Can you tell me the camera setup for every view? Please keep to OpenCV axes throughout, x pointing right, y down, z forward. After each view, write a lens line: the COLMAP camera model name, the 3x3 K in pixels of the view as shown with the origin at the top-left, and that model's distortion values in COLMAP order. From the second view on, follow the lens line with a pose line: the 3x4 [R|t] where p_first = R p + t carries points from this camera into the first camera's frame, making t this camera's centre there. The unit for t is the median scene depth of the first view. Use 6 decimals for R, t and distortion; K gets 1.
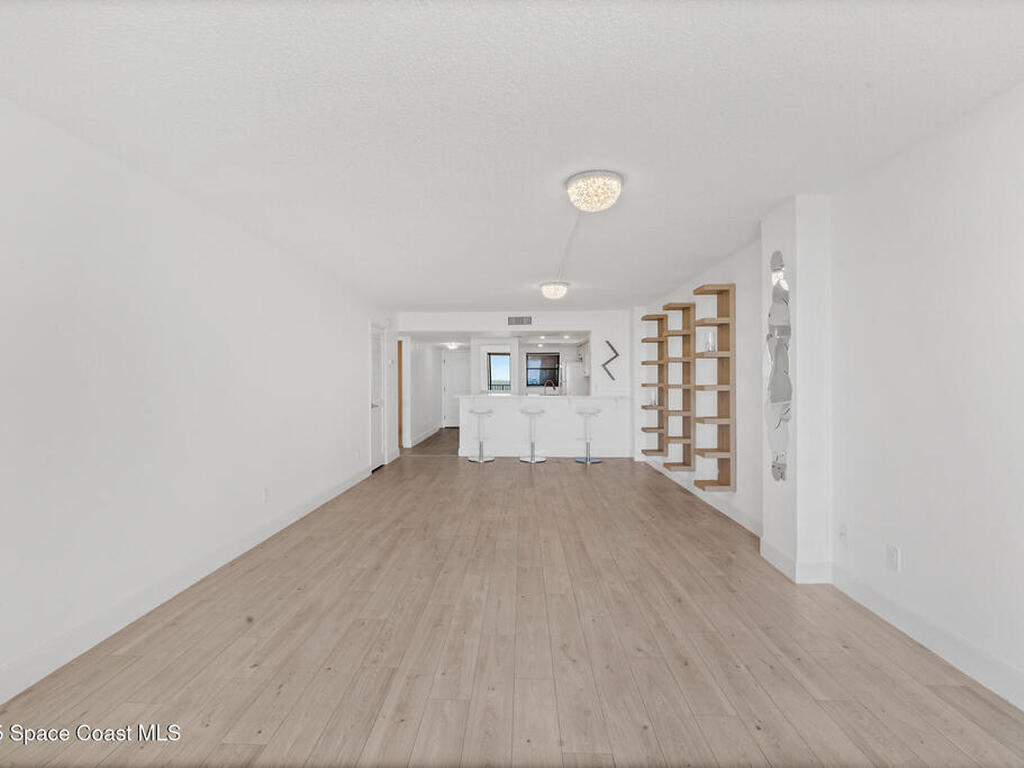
lens RADIAL K [[509.4, 0, 510.4], [0, 509.4, 376.9], [0, 0, 1]] dist [-0.002048, -0.000398]
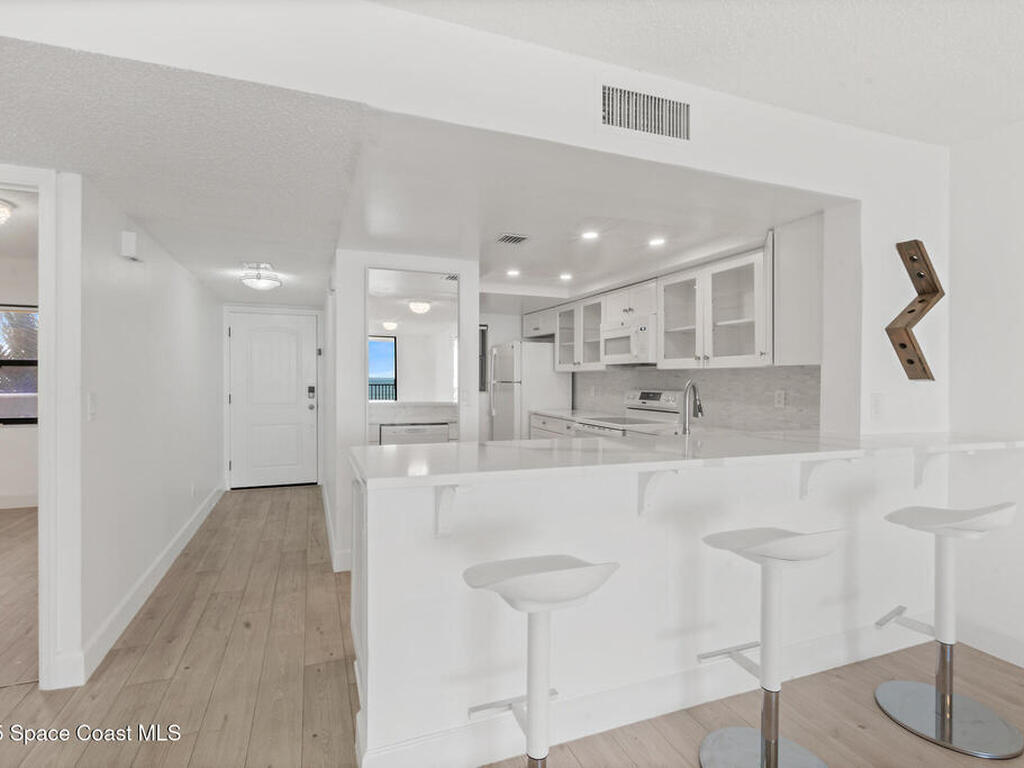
lens RADIAL K [[509.4, 0, 510.4], [0, 509.4, 376.9], [0, 0, 1]] dist [-0.002048, -0.000398]
pose [[0.923259, -0.004619, 0.384151, -0.107081], [-0.000646, 0.999908, 0.013576, 0.000291], [-0.384178, -0.012782, 0.923170, 0.720311]]
